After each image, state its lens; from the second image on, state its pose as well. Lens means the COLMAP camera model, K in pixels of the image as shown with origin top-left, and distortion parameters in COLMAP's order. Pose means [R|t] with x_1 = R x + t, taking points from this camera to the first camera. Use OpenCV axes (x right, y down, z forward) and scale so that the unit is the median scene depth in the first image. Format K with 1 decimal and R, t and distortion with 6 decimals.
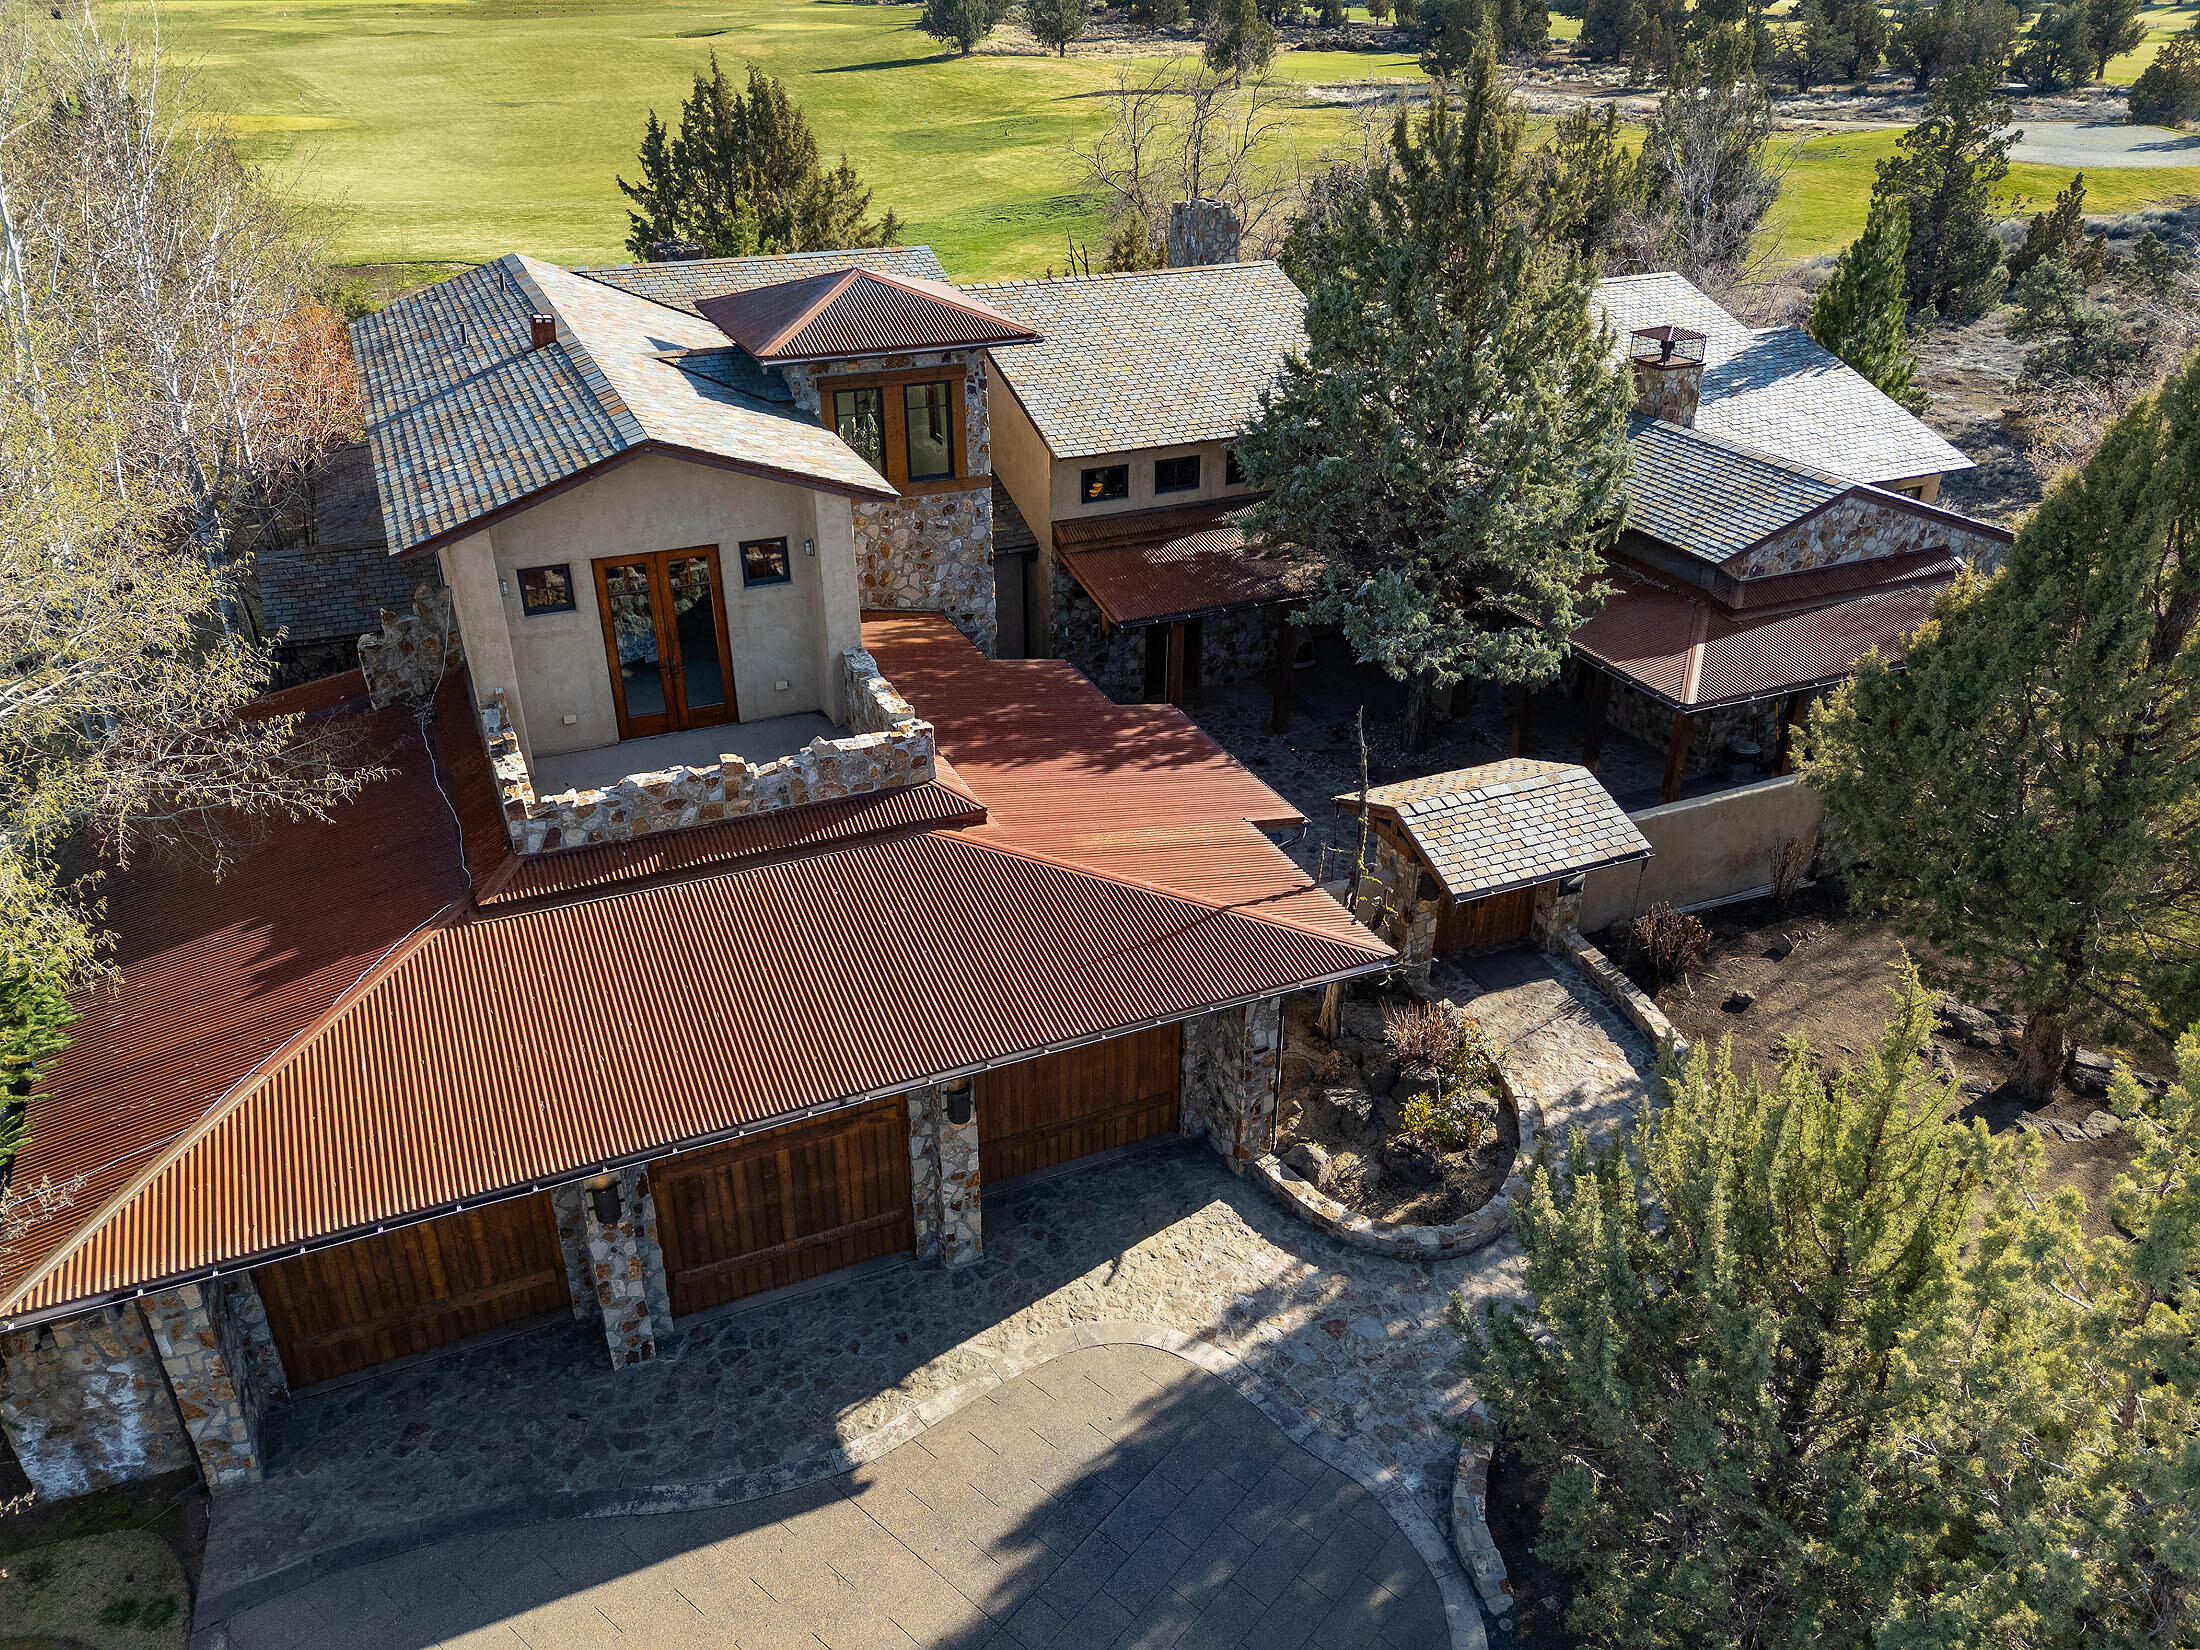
lens RADIAL K [[1611.3, 0, 1098.0], [0, 1611.3, 824.2], [0, 0, 1]] dist [0.069464, -0.059548]
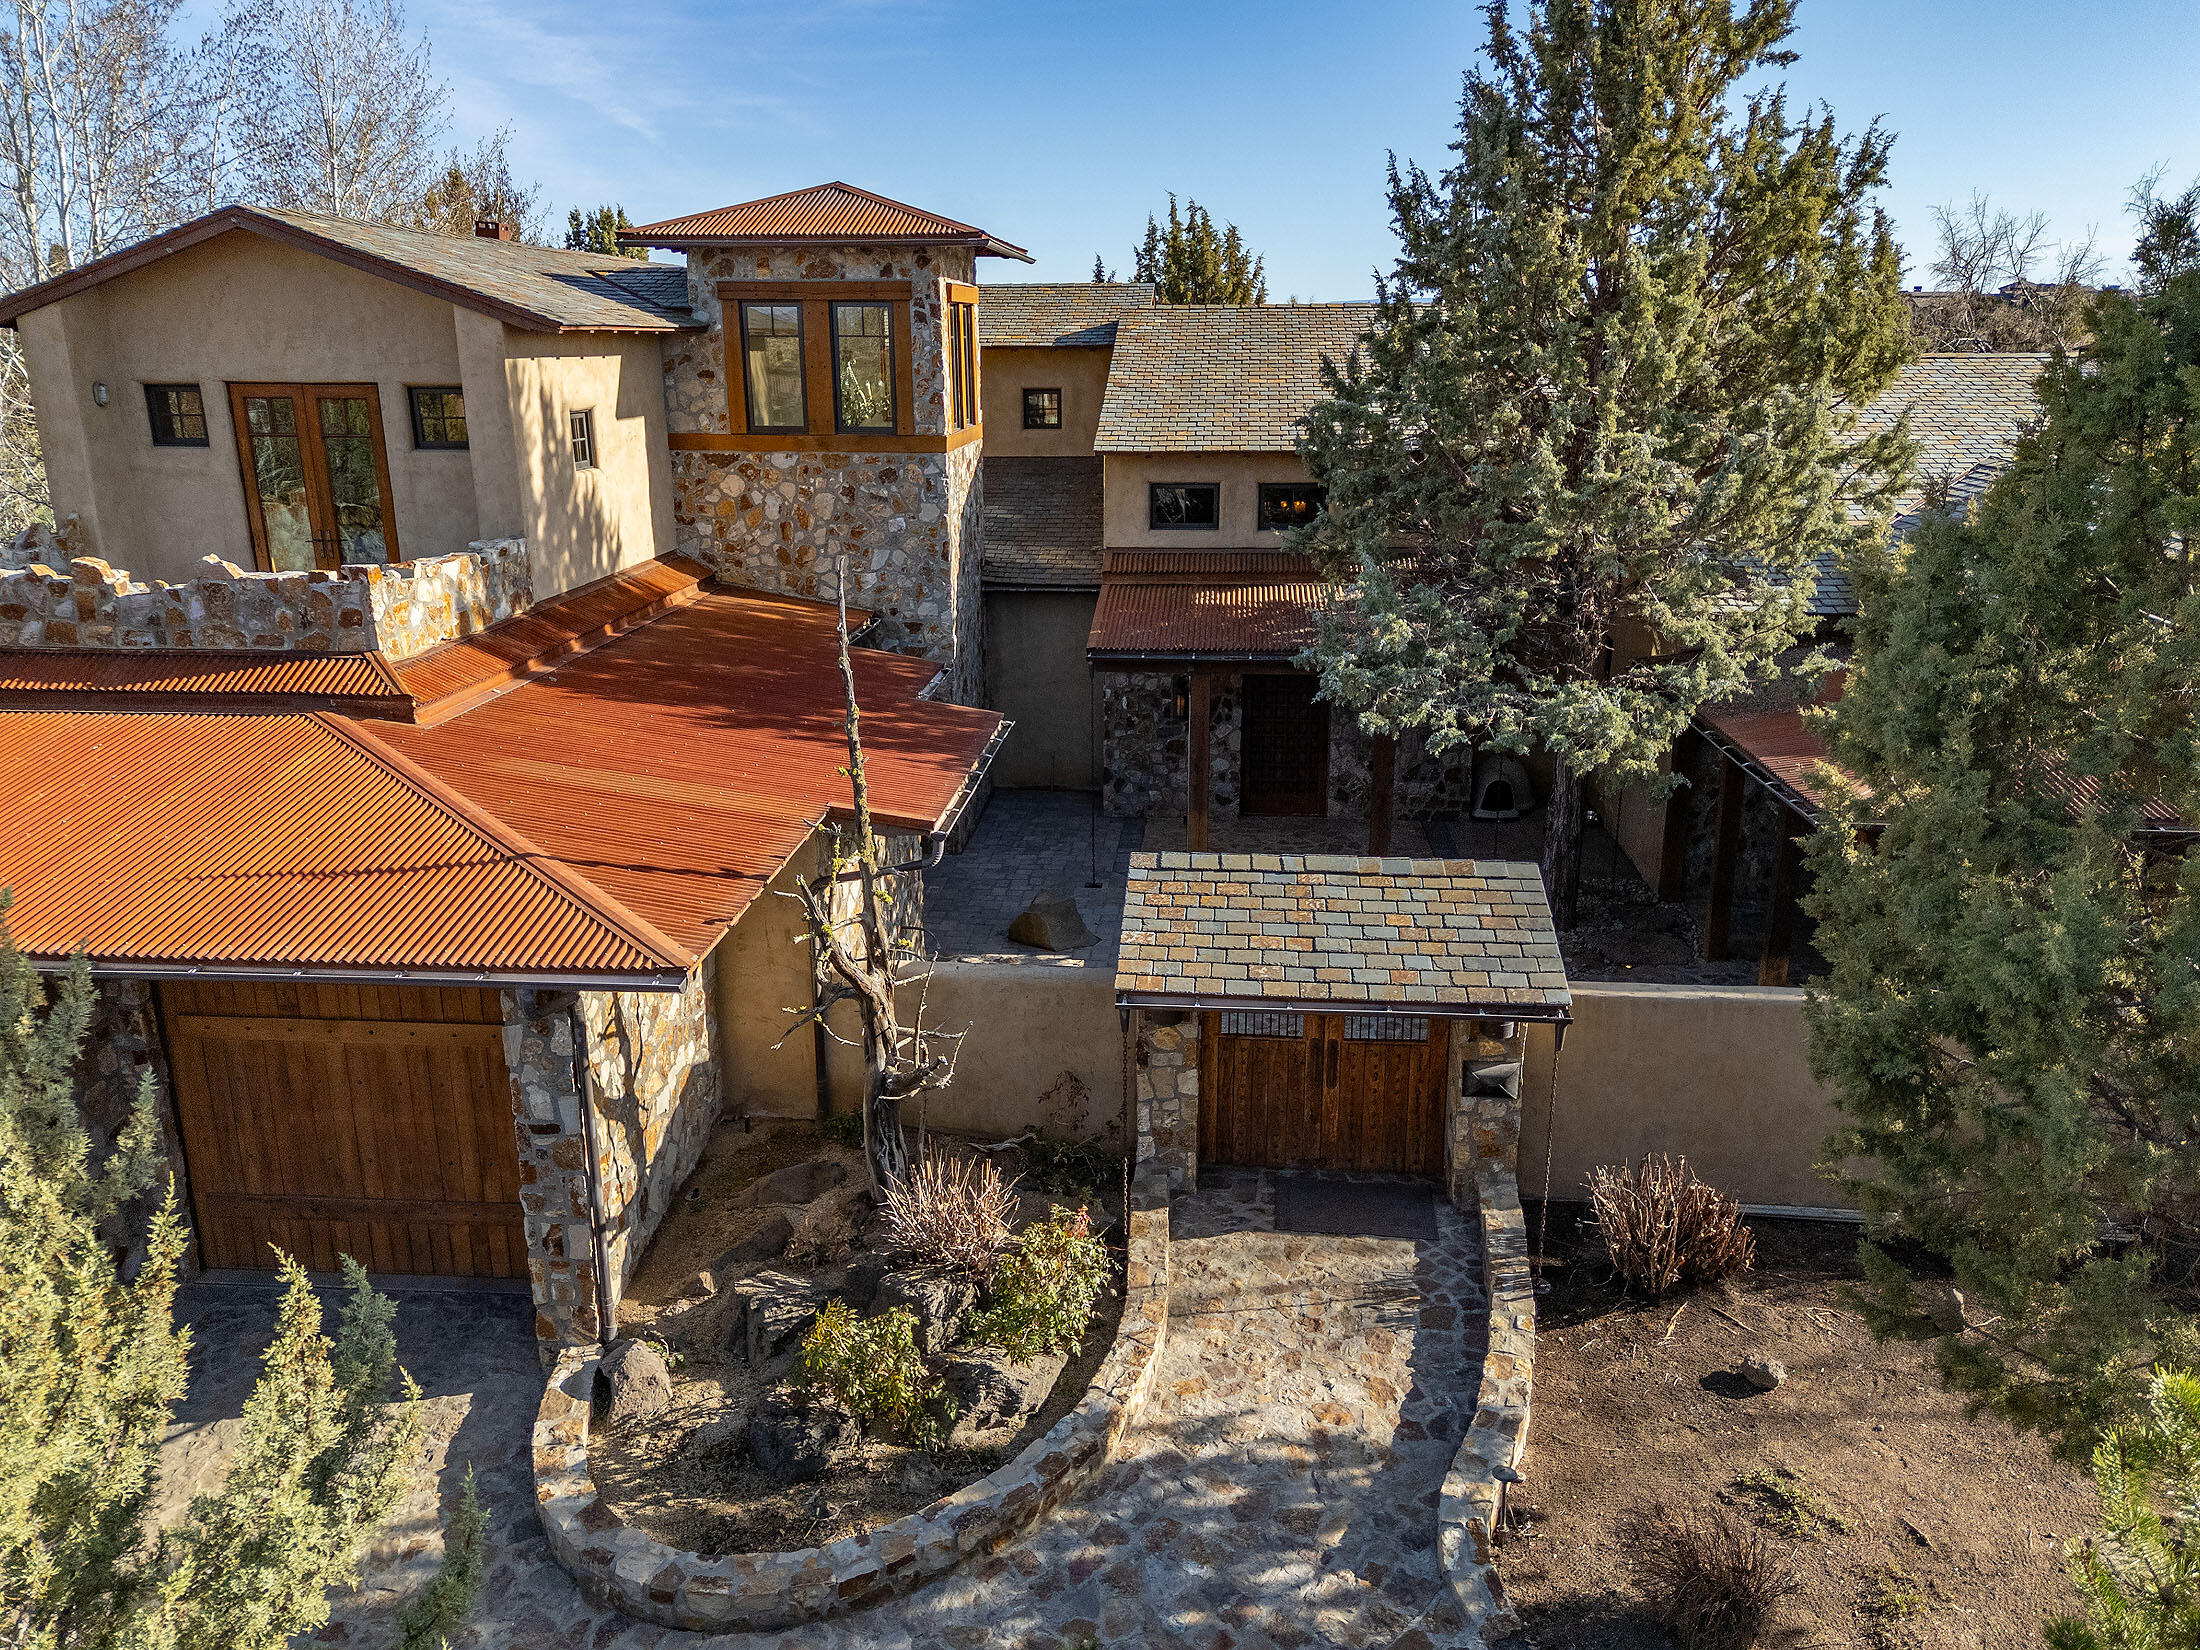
lens RADIAL K [[1611.3, 0, 1098.4], [0, 1611.3, 824.1], [0, 0, 1]] dist [0.069464, -0.059548]
pose [[0.881564, 0.132315, -0.453143, 0.466654], [-0.221769, 0.963476, -0.150110, 0.074398], [0.416730, 0.232825, 0.878708, 0.515317]]
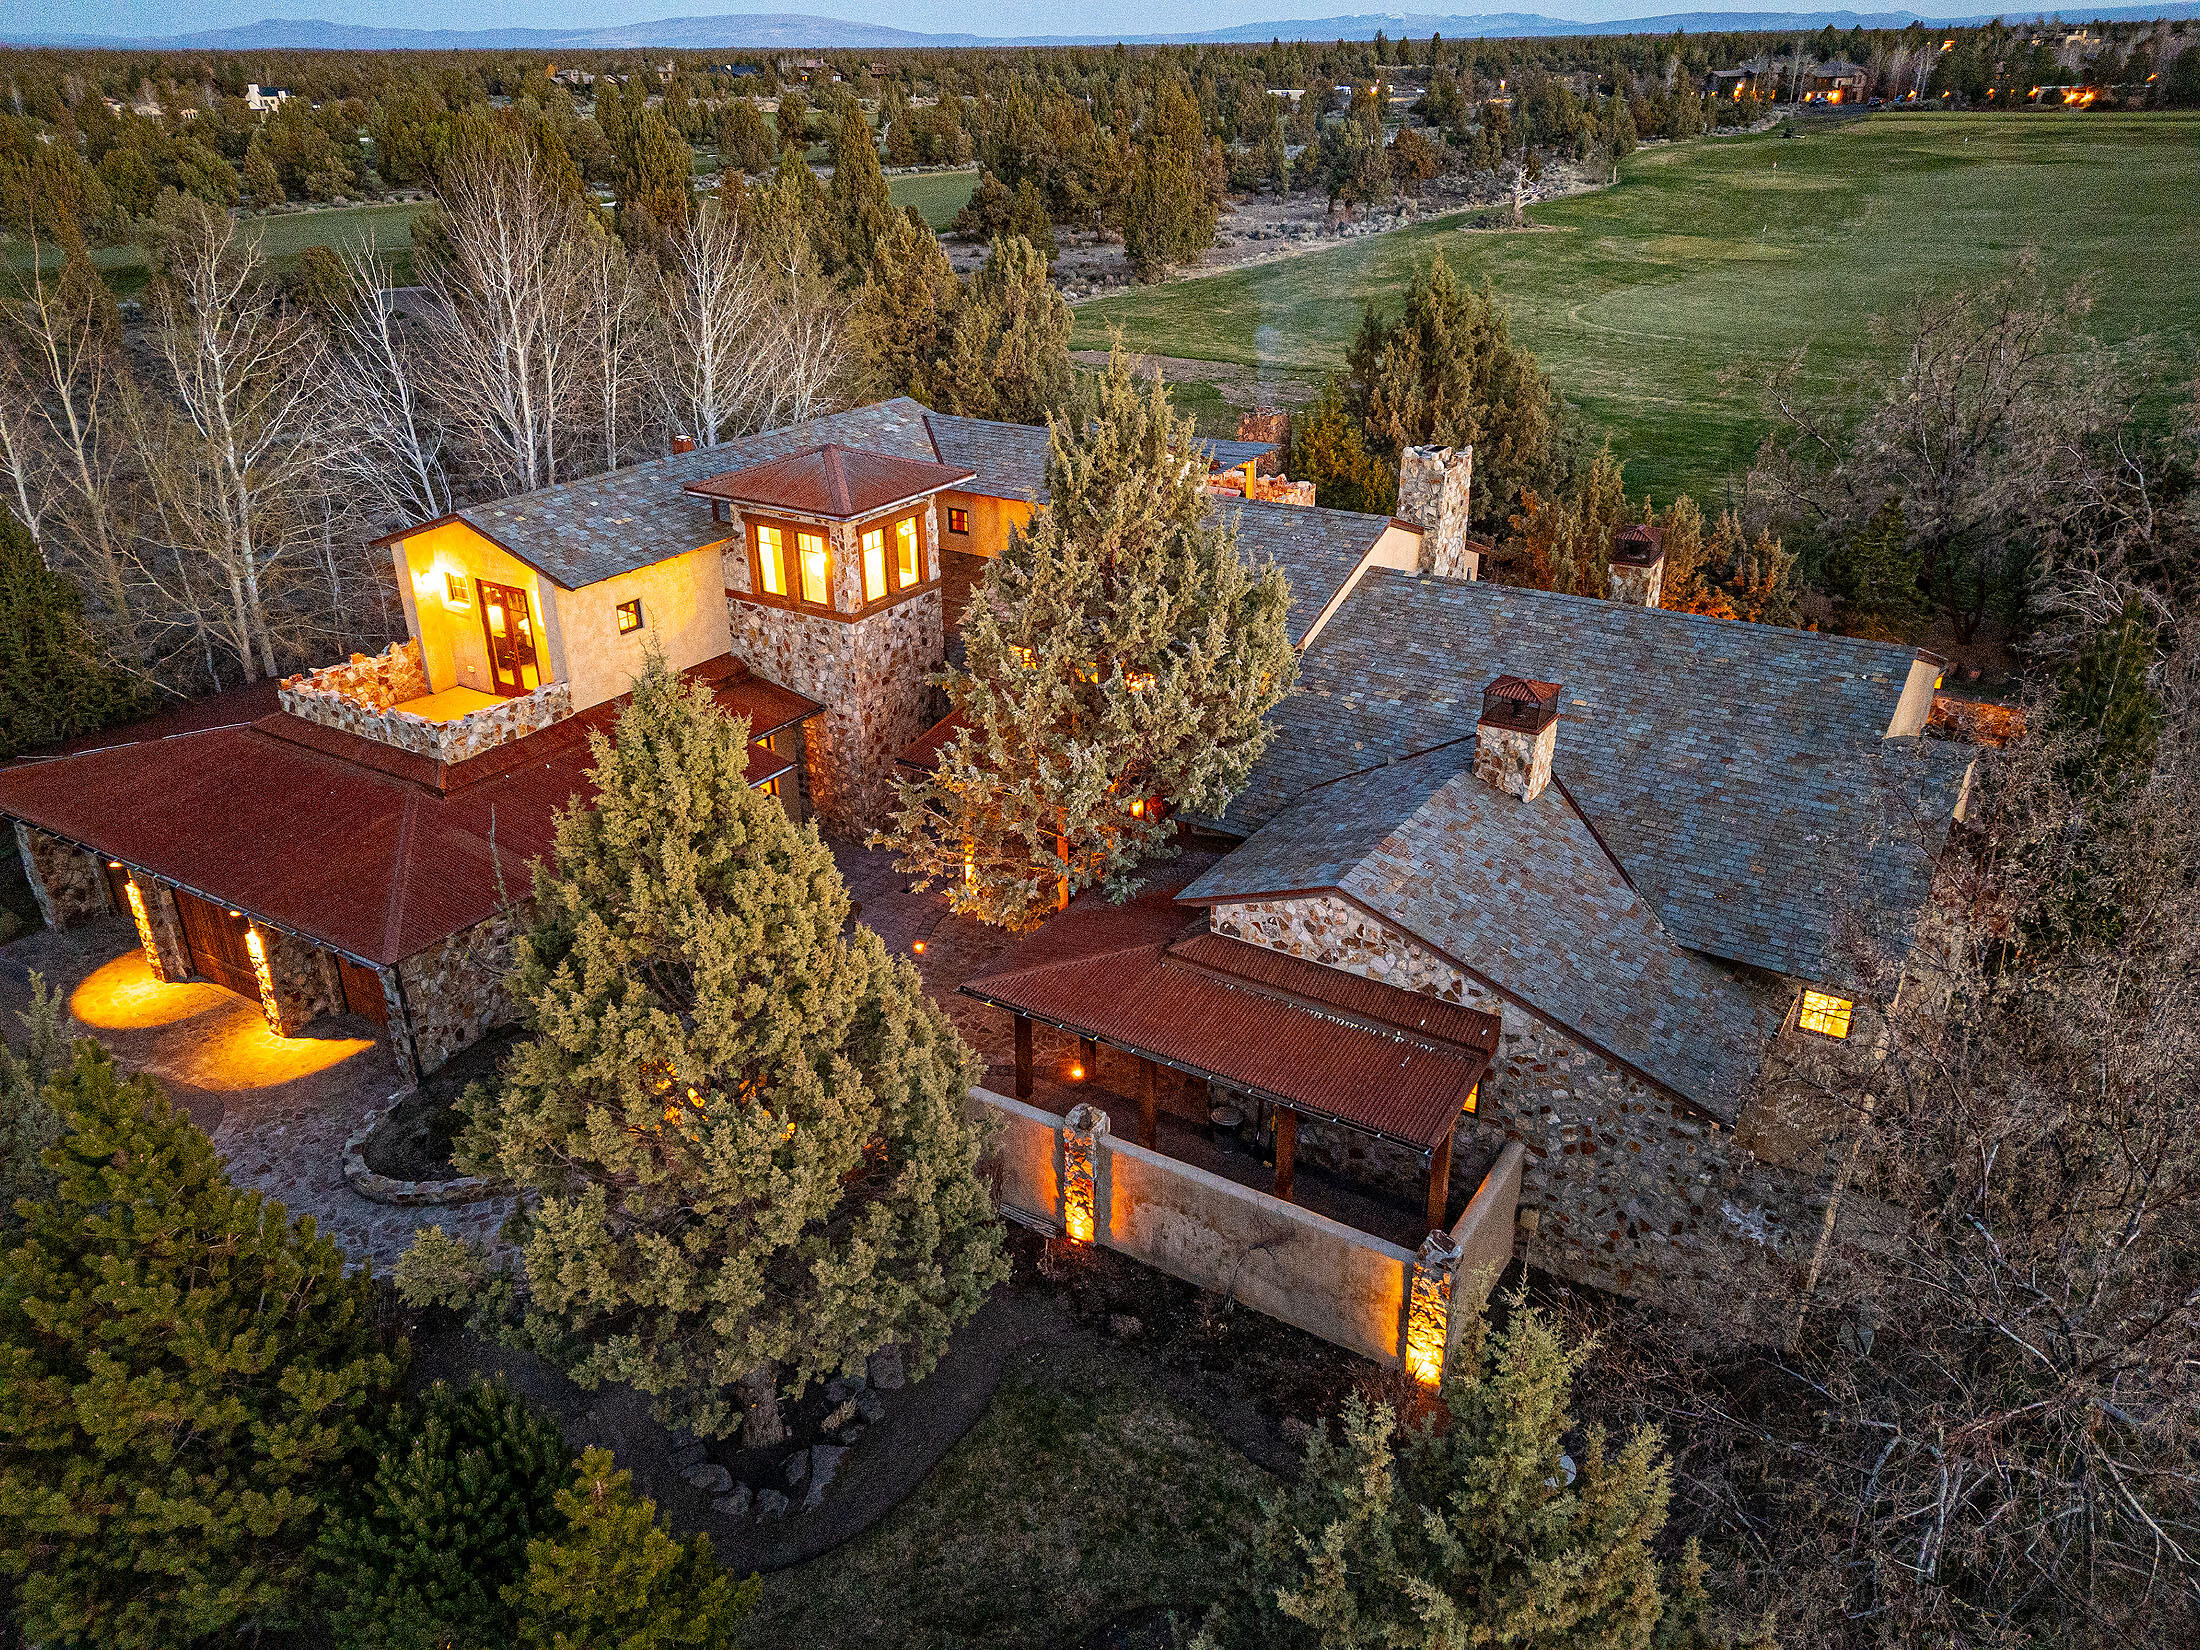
lens RADIAL K [[1611.3, 0, 1095.9], [0, 1611.3, 817.1], [0, 0, 1]] dist [0.069464, -0.059548]
pose [[0.561975, 0.346909, -0.750892, 1.343548], [-0.387654, 0.912392, 0.131398, -0.398834], [0.730690, 0.217244, 0.647222, 0.449944]]
